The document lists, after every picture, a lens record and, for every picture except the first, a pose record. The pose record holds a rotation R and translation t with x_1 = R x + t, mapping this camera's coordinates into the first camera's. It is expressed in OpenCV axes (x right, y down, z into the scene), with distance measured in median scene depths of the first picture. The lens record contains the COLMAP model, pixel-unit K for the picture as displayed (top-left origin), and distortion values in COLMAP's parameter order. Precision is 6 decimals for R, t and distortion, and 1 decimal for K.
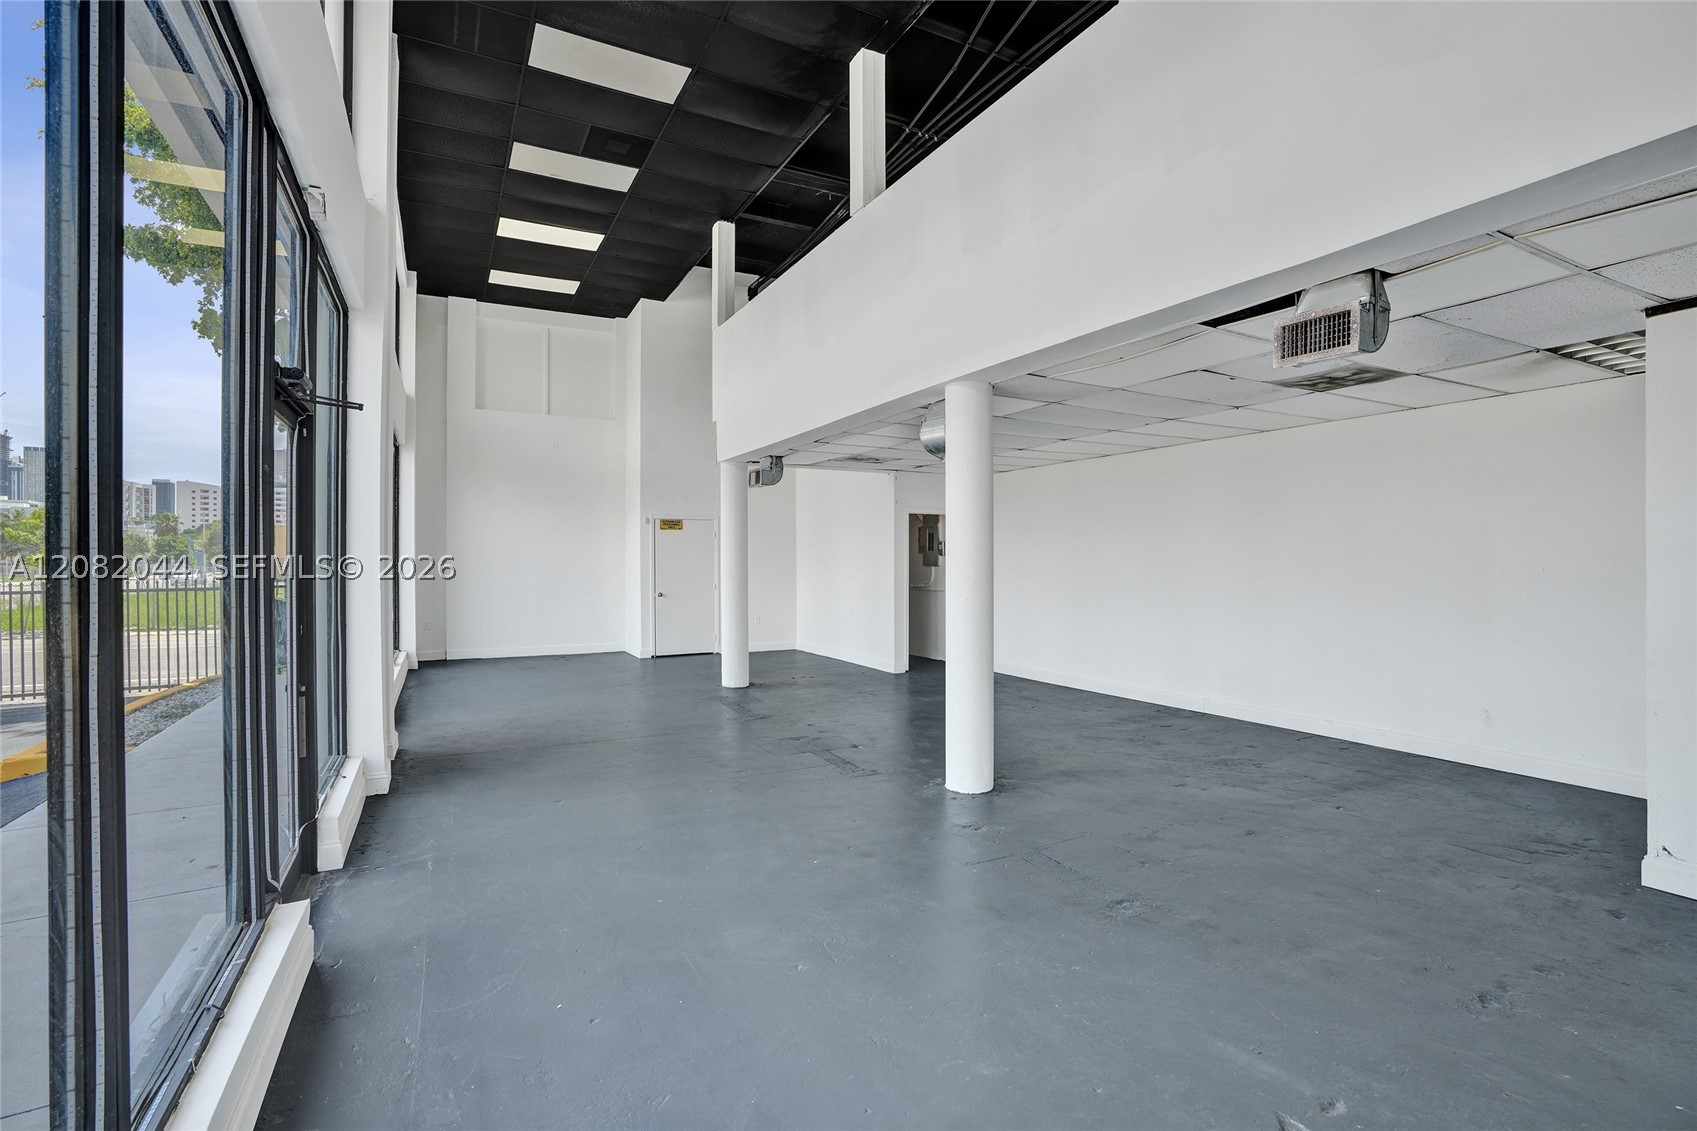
lens RADIAL K [[777.0, 0, 848.5], [0, 777.0, 565.5], [0, 0, 1]] dist [-0.036152, -0.000172]
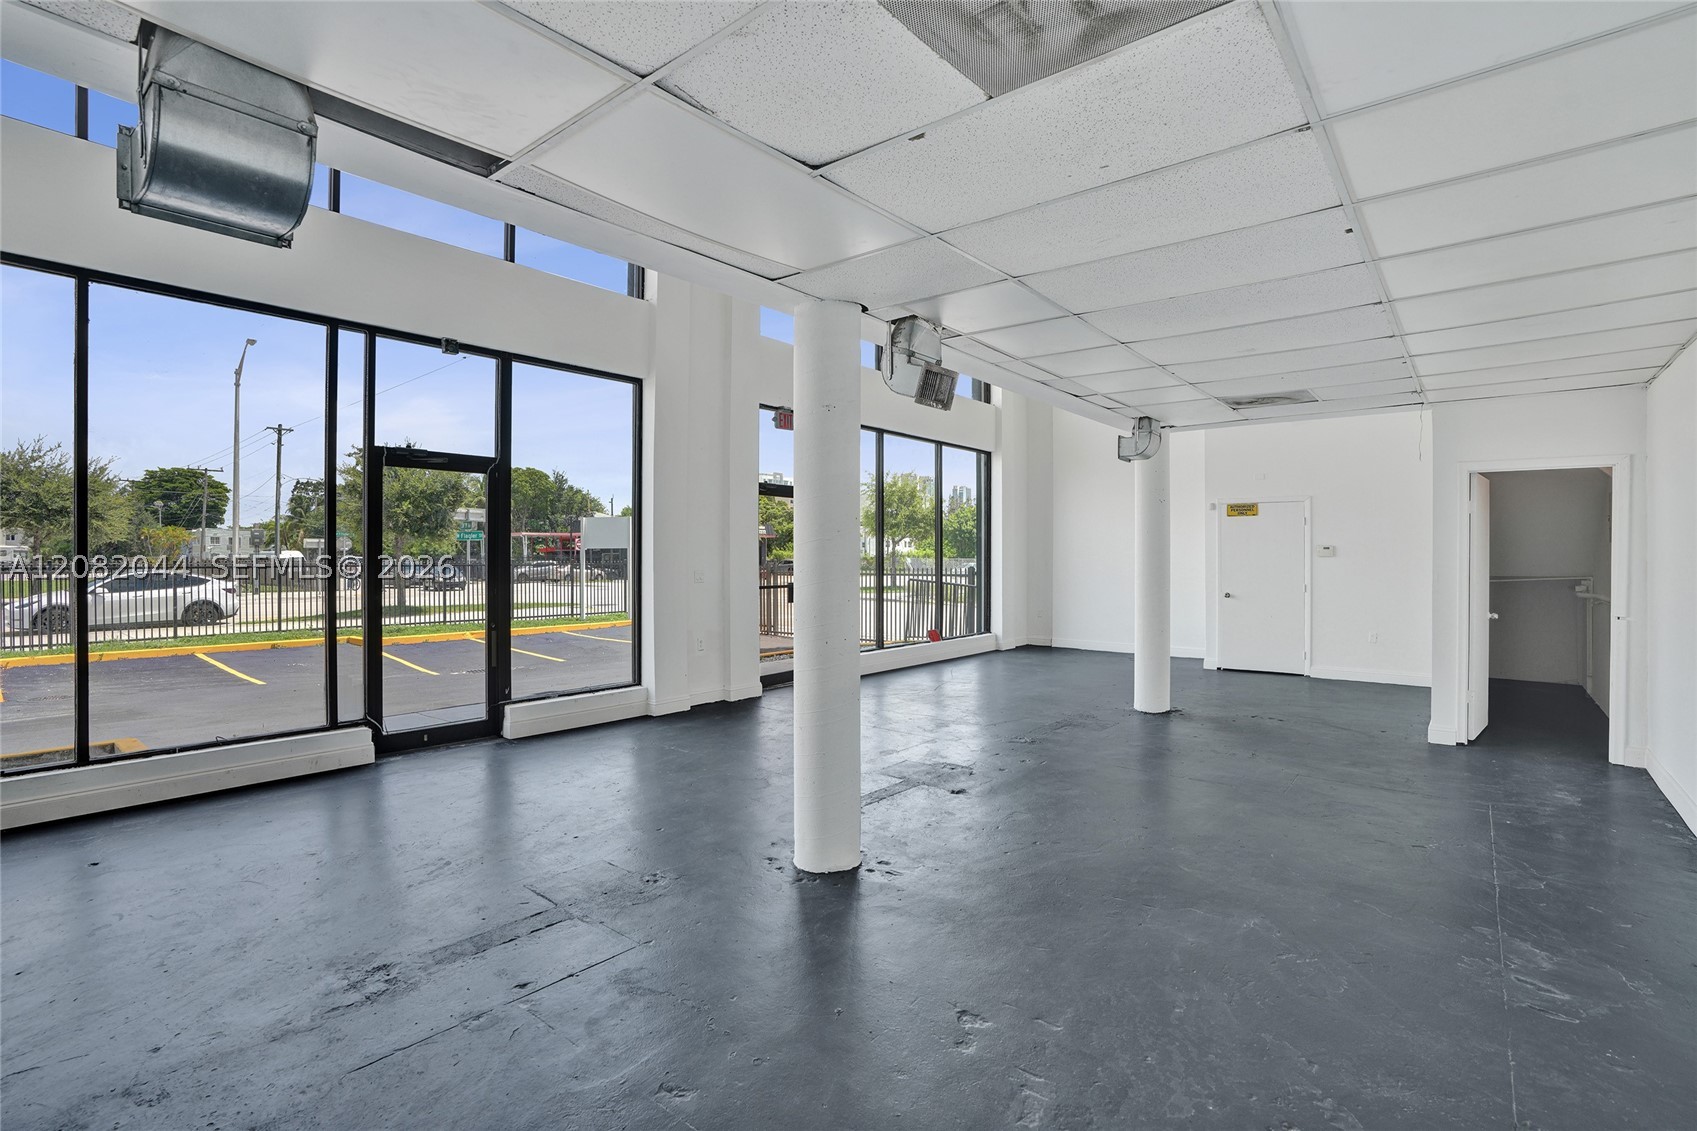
lens RADIAL K [[777.0, 0, 848.5], [0, 777.0, 565.5], [0, 0, 1]] dist [-0.036152, -0.000172]
pose [[0.396711, 0.009518, -0.917894, 0.404308], [0.001257, 0.999940, 0.010912, -0.004078], [0.917943, -0.005483, 0.396675, 0.337988]]
